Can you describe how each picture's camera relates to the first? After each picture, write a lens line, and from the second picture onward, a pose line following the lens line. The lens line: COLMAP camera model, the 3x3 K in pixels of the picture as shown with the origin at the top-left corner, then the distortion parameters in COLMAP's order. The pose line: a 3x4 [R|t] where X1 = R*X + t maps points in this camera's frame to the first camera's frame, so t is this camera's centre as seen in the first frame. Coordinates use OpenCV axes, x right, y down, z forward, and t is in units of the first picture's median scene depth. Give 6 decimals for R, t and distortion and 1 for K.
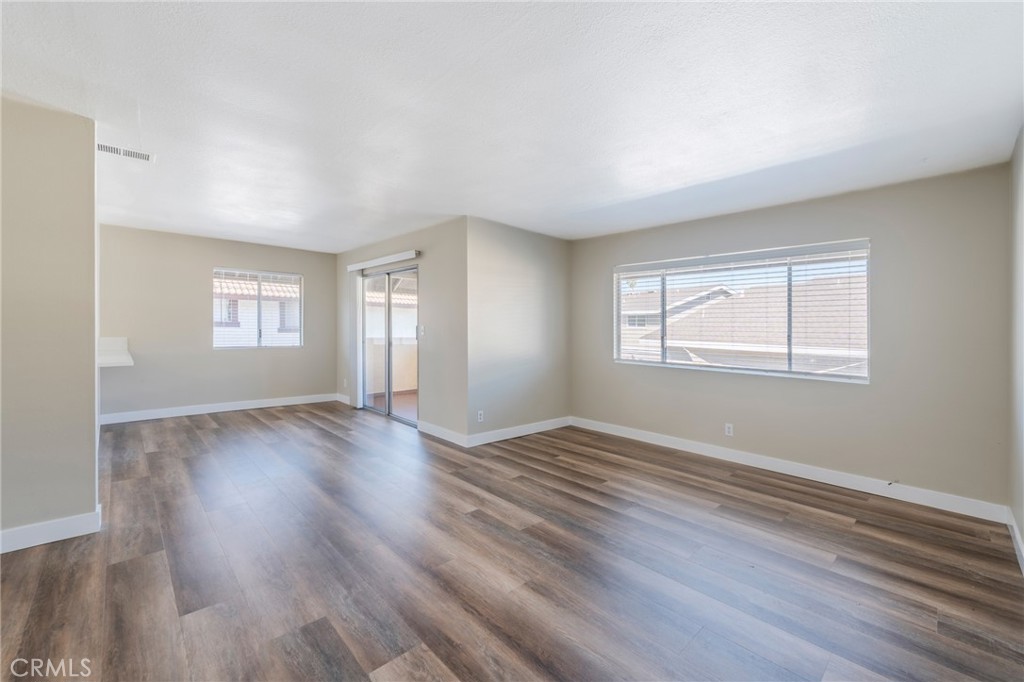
lens RADIAL K [[421.4, 0, 514.1], [0, 421.4, 337.5], [0, 0, 1]] dist [0.000284, -0.000144]
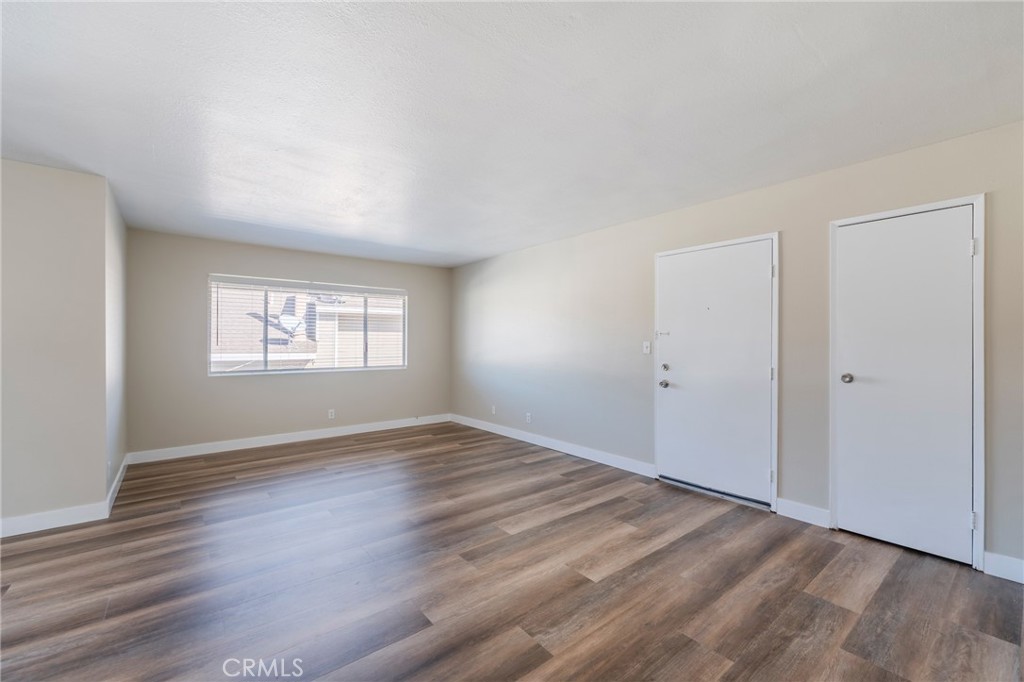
lens RADIAL K [[421.4, 0, 514.1], [0, 421.4, 337.5], [0, 0, 1]] dist [0.000284, -0.000144]
pose [[0.072097, -0.004929, 0.997385, -0.934002], [0.022579, 0.999740, 0.003309, -0.020641], [-0.997142, 0.022282, 0.072189, 0.368655]]
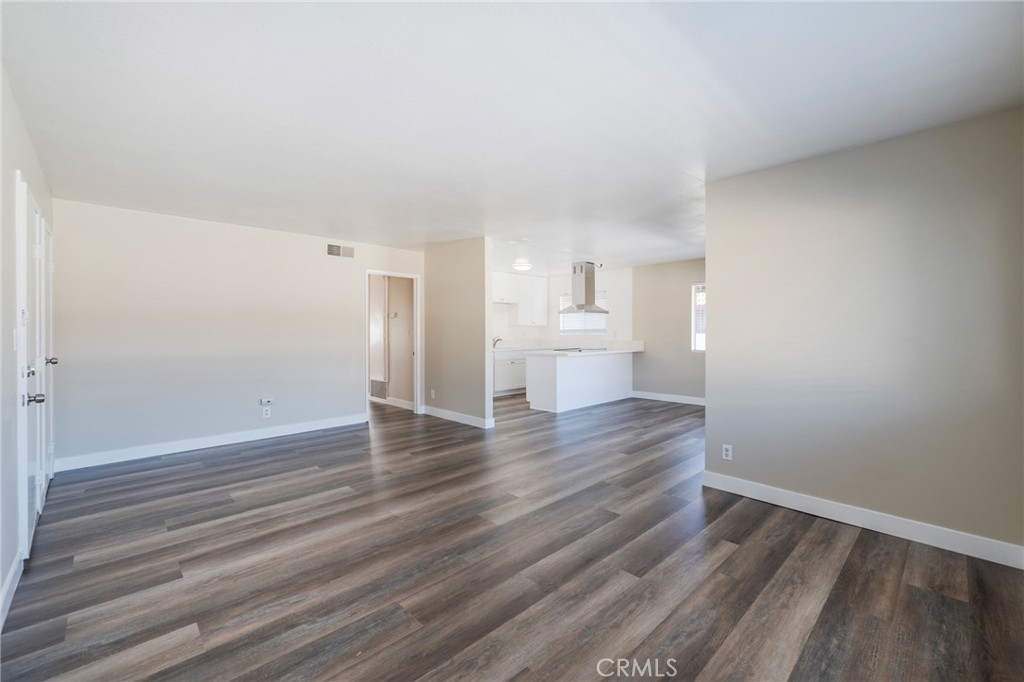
lens RADIAL K [[421.4, 0, 514.1], [0, 421.4, 337.5], [0, 0, 1]] dist [0.000284, -0.000144]
pose [[0.011488, 0.001612, -0.999933, 0.832866], [-0.021229, 0.999774, 0.001368, -0.004307], [0.999709, 0.021212, 0.011520, 0.806779]]
